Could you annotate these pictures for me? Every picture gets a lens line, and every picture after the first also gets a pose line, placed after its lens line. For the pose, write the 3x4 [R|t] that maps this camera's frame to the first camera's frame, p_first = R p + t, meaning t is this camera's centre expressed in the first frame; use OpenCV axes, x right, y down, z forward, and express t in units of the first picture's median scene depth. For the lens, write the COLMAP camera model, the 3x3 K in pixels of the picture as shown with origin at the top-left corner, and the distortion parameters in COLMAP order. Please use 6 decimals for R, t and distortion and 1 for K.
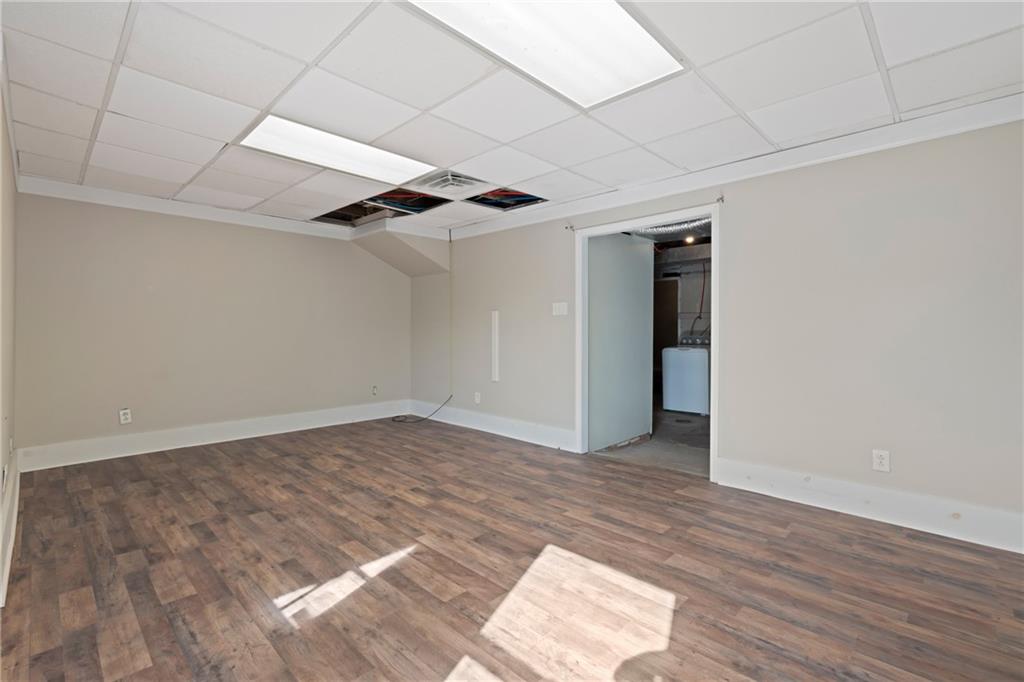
lens RADIAL K [[465.5, 0, 512.6], [0, 465.5, 336.8], [0, 0, 1]] dist [-0.013491, 0.000132]
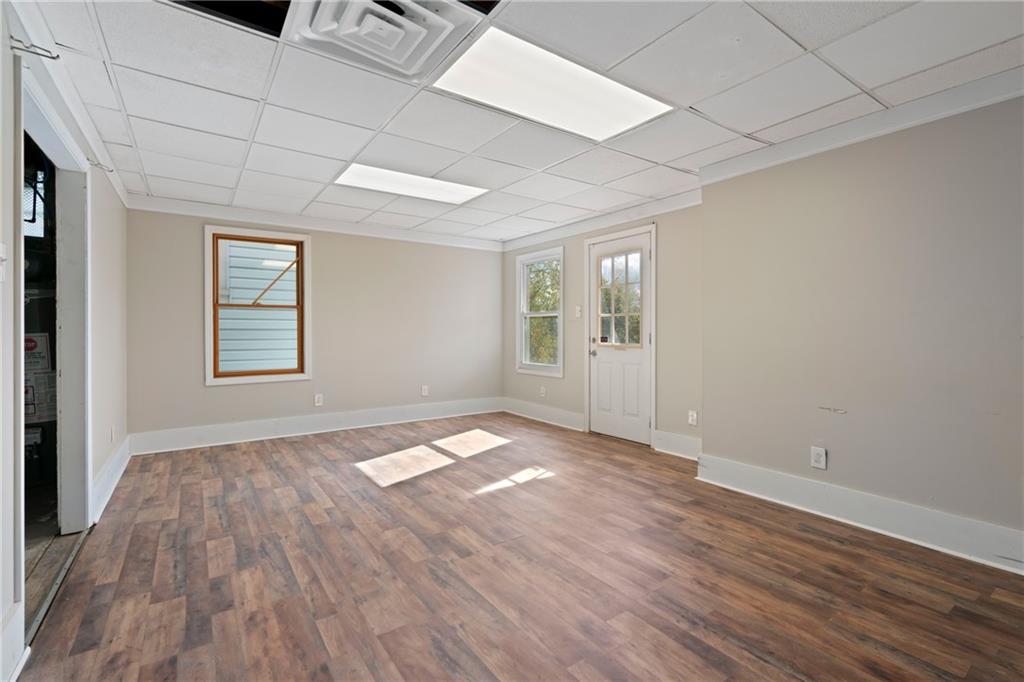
lens RADIAL K [[465.5, 0, 512.3], [0, 465.5, 335.8], [0, 0, 1]] dist [-0.013491, 0.000132]
pose [[-0.981677, -0.005144, 0.190484, -0.460119], [-0.000433, 0.999693, 0.024765, -0.025112], [-0.190553, 0.024229, -0.981378, 1.862520]]
